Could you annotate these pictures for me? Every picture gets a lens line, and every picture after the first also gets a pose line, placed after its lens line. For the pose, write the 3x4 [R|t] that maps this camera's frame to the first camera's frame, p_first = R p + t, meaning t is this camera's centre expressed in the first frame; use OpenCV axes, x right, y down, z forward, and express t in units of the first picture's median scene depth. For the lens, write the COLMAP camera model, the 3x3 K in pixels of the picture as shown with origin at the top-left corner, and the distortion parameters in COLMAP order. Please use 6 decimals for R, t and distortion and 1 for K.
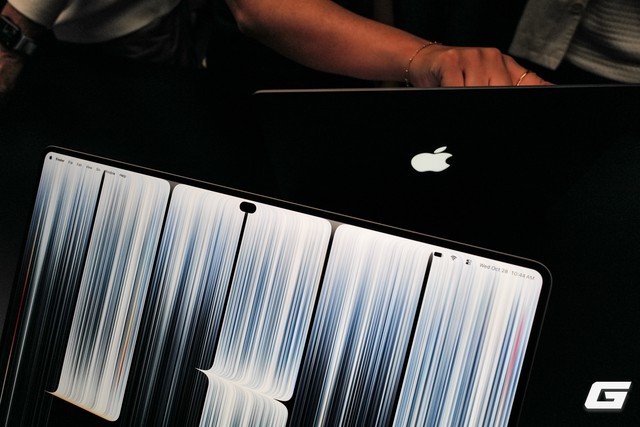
lens RADIAL K [[448.6, 0, 319.1], [0, 448.6, 214.0], [0, 0, 1]] dist [0.006623, -0.001758]
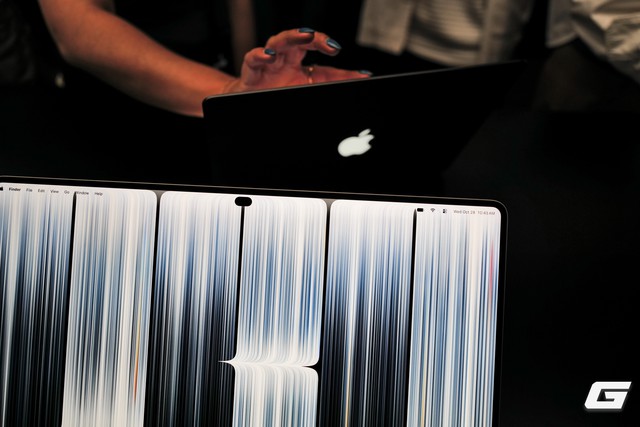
lens RADIAL K [[448.6, 0, 321.6], [0, 448.6, 213.1], [0, 0, 1]] dist [0.006623, -0.001758]
pose [[0.946123, -0.172814, 0.273838, -0.282550], [0.174543, 0.984481, 0.018235, 0.026160], [-0.272739, 0.030544, 0.961603, -0.085629]]
